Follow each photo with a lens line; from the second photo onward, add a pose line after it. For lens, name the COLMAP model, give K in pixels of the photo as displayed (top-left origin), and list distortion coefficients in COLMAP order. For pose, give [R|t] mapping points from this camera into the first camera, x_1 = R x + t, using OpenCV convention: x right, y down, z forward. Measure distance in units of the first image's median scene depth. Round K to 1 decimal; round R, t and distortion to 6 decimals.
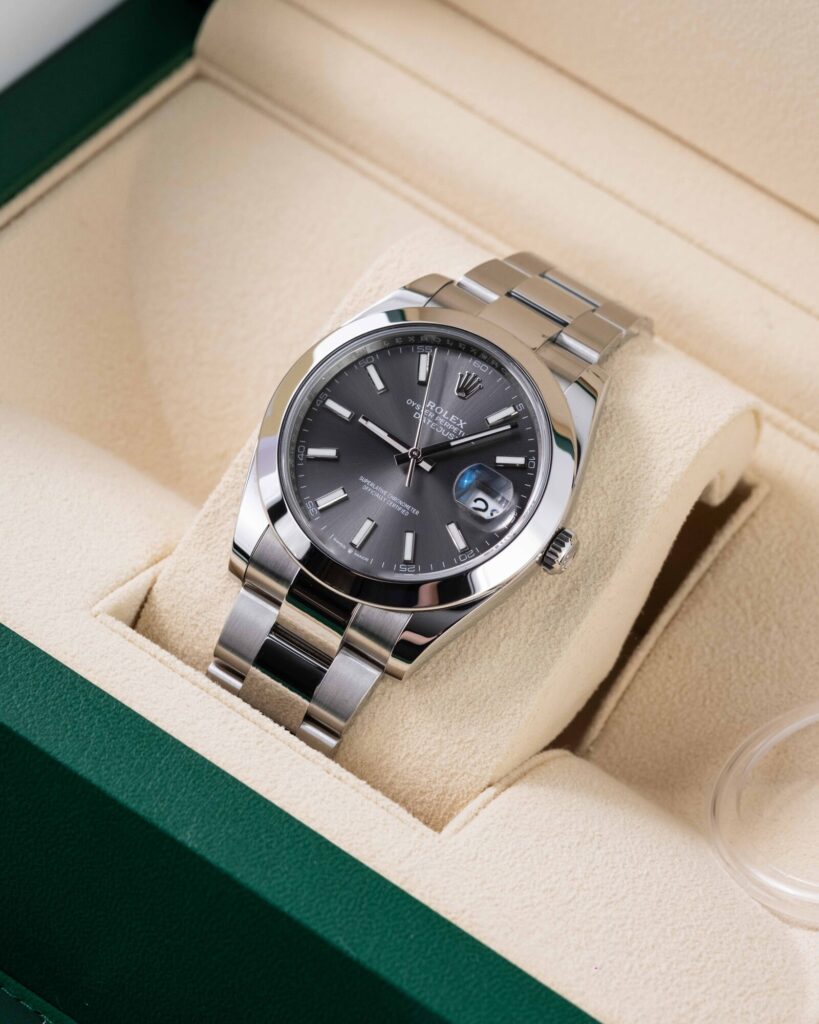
lens RADIAL K [[4820.6, 0, 402.8], [0, 4820.6, 508.0], [0, 0, 1]] dist [0.553062, 0.000000]
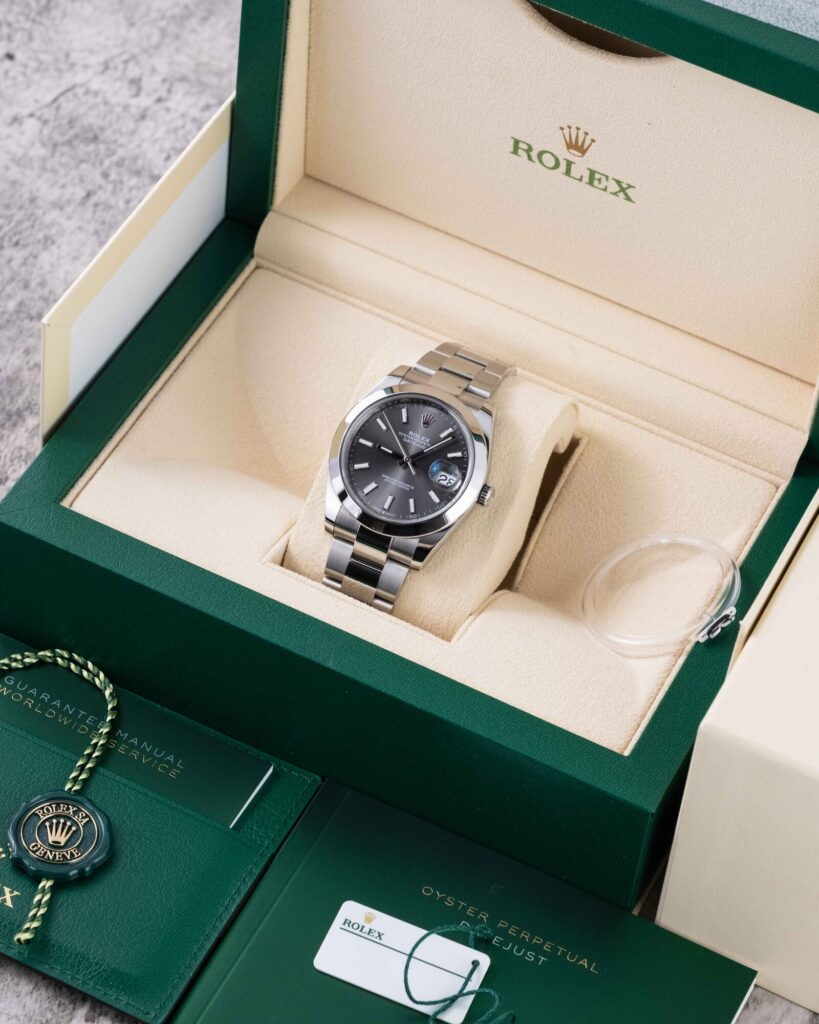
lens RADIAL K [[5823.0, 0, 414.2], [0, 5823.0, 515.9], [0, 0, 1]] dist [1.829043, 0.000000]
pose [[0.986575, -0.163167, 0.006822, -0.014979], [0.162607, 0.985345, 0.051511, -0.111670], [-0.015127, -0.049710, 0.998649, -1.417983]]
